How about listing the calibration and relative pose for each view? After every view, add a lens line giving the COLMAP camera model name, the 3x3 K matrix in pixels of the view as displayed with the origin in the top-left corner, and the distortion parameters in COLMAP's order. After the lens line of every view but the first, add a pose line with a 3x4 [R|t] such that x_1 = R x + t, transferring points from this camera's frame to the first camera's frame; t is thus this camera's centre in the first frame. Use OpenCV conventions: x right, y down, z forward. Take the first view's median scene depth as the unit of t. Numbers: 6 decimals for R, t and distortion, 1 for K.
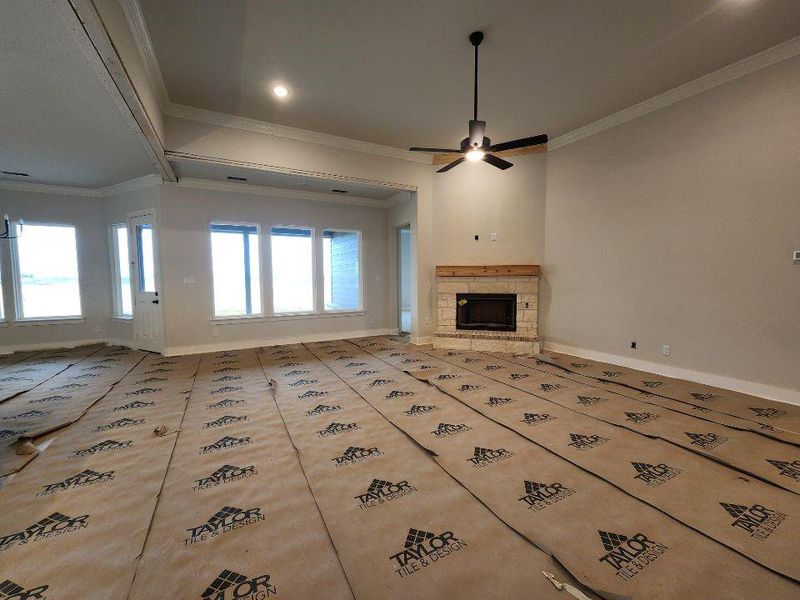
lens RADIAL K [[324.1, 0, 402.9], [0, 324.1, 299.2], [0, 0, 1]] dist [0.000464, 0.000175]
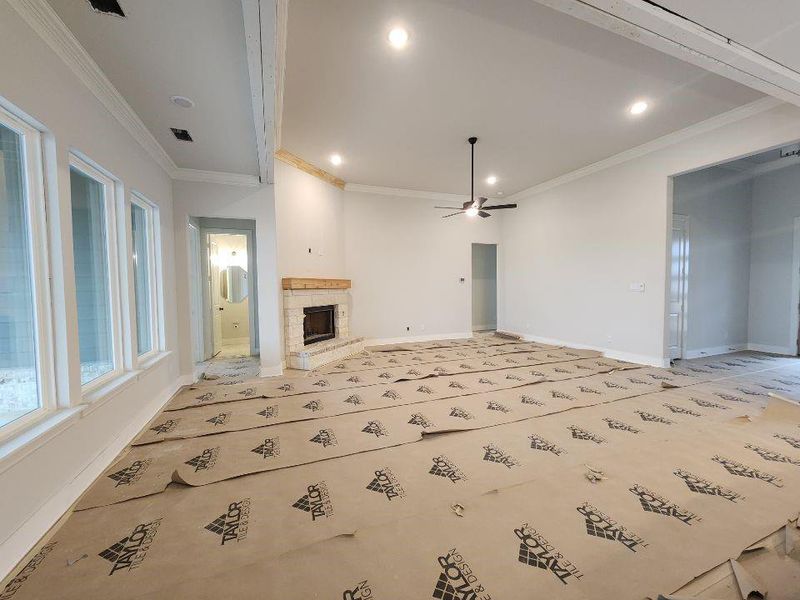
lens RADIAL K [[332.6, 0, 402.6], [0, 332.6, 301.7], [0, 0, 1]] dist [0.011797, -0.000148]
pose [[0.108616, -0.043528, 0.993130, -0.766073], [0.073479, 0.996659, 0.035646, -0.048593], [-0.991364, 0.069103, 0.111452, 0.624124]]
